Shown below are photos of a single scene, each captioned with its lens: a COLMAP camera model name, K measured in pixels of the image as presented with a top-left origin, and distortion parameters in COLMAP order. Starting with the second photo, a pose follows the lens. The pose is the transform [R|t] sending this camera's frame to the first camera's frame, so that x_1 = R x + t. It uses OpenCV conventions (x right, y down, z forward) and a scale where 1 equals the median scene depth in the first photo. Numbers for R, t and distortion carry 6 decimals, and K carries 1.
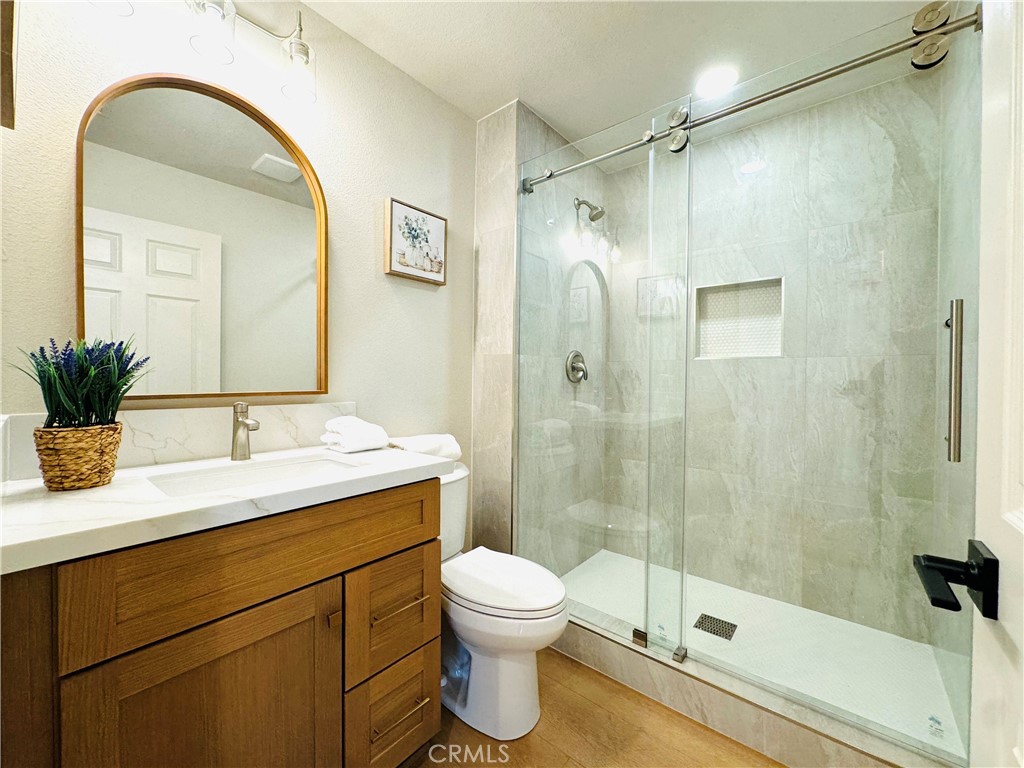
lens RADIAL K [[410.8, 0, 515.3], [0, 410.8, 370.8], [0, 0, 1]] dist [-0.004798, 0.000313]
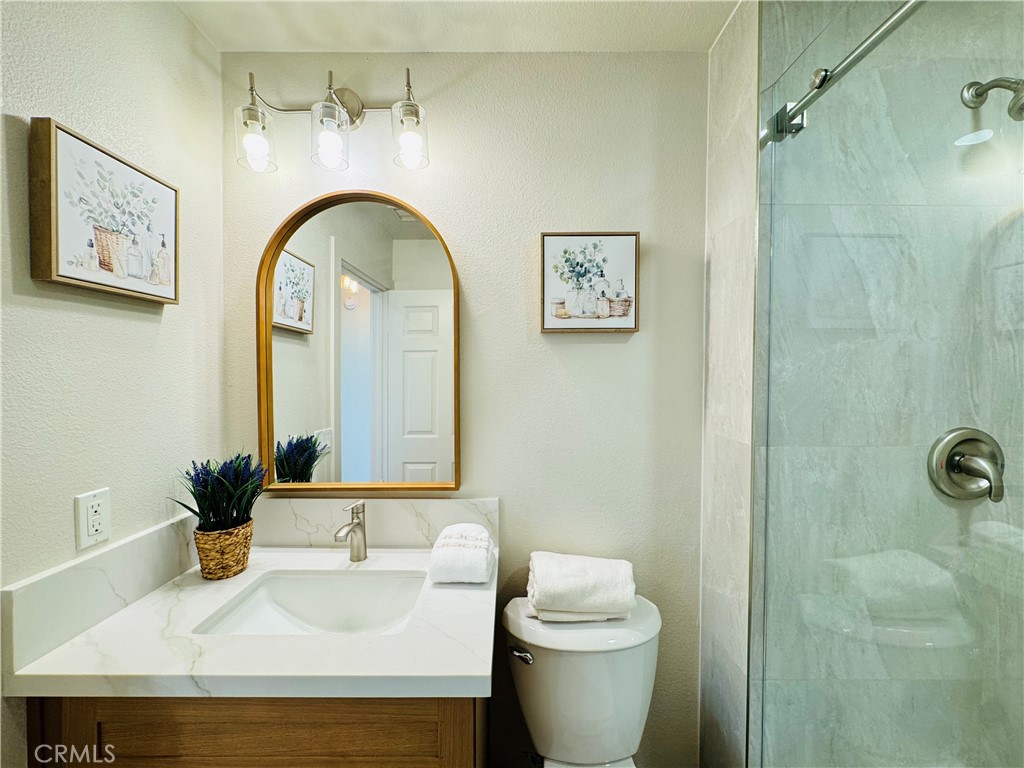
lens RADIAL K [[410.8, 0, 508.7], [0, 410.8, 376.6], [0, 0, 1]] dist [-0.004798, 0.000313]
pose [[0.635918, -0.000534, -0.771757, 0.222688], [0.017375, 0.999756, 0.013624, -0.154637], [0.771561, -0.022073, 0.635772, 0.427773]]
